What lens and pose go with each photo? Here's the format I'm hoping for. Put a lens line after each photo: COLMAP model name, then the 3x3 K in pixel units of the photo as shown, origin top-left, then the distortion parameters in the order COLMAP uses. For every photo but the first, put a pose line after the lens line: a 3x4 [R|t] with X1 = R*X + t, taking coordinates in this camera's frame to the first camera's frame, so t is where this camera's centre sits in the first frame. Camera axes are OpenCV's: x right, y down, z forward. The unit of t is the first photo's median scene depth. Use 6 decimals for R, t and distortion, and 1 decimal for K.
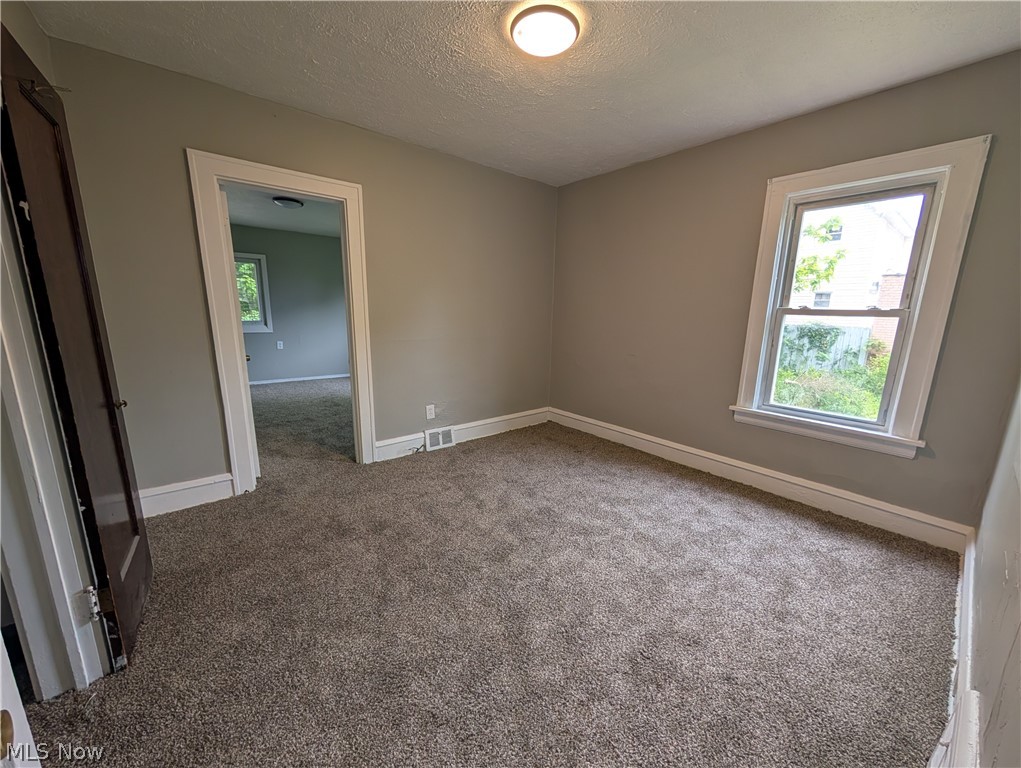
lens RADIAL K [[388.4, 0, 512.7], [0, 388.4, 385.8], [0, 0, 1]] dist [0.000627, -0.000031]
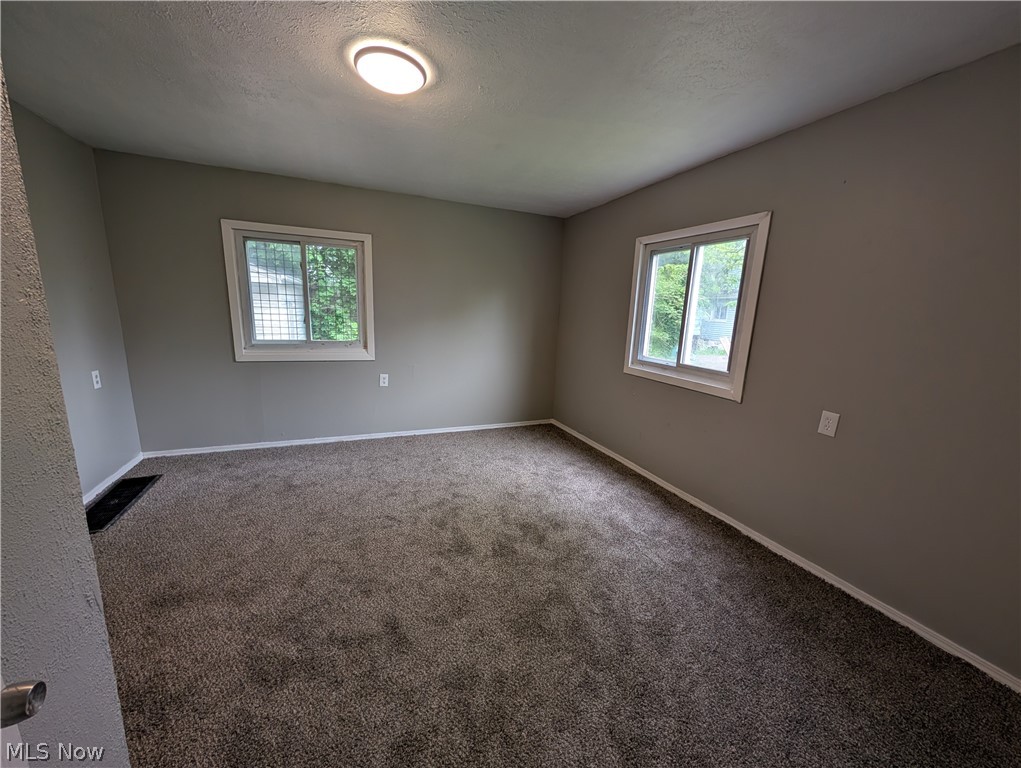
lens RADIAL K [[388.4, 0, 512.7], [0, 388.4, 385.8], [0, 0, 1]] dist [0.000627, -0.000031]
pose [[0.958634, 0.075393, -0.274477, -0.240265], [-0.078840, 0.996886, -0.001530, -0.117328], [0.273506, 0.023107, 0.961593, 0.481977]]
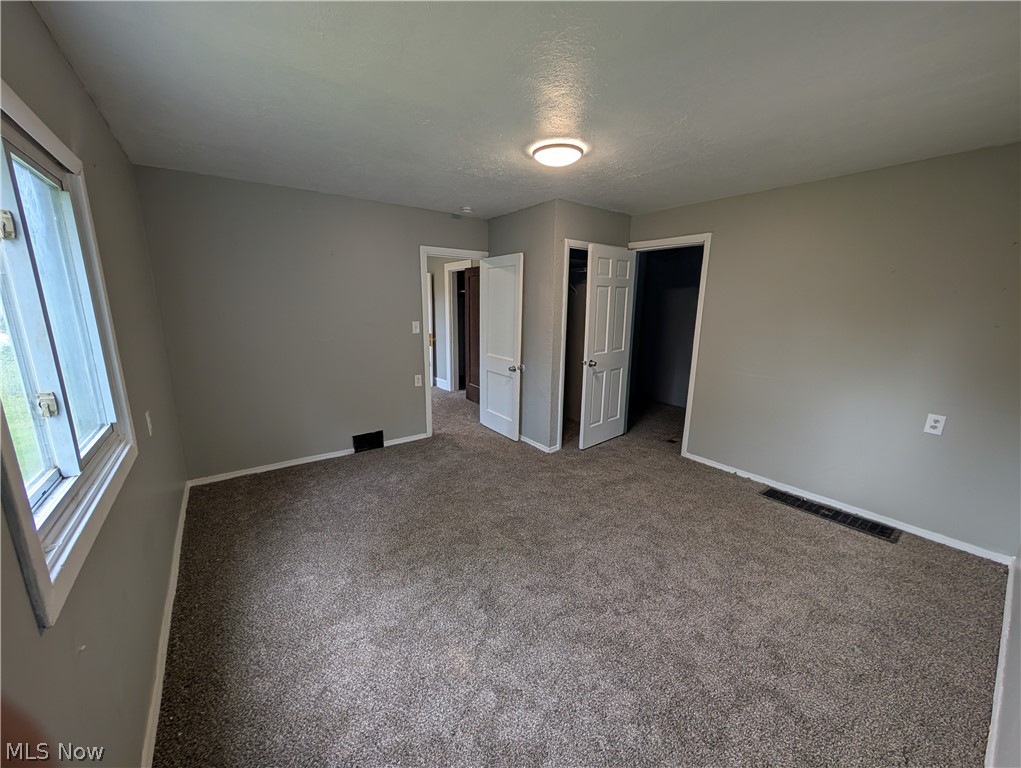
lens RADIAL K [[388.4, 0, 512.7], [0, 388.4, 385.8], [0, 0, 1]] dist [0.000627, -0.000031]
pose [[-0.998441, -0.037706, 0.041153, -0.375813], [-0.018051, 0.915829, 0.401162, -0.257546], [-0.052815, 0.399793, -0.915082, 1.068282]]
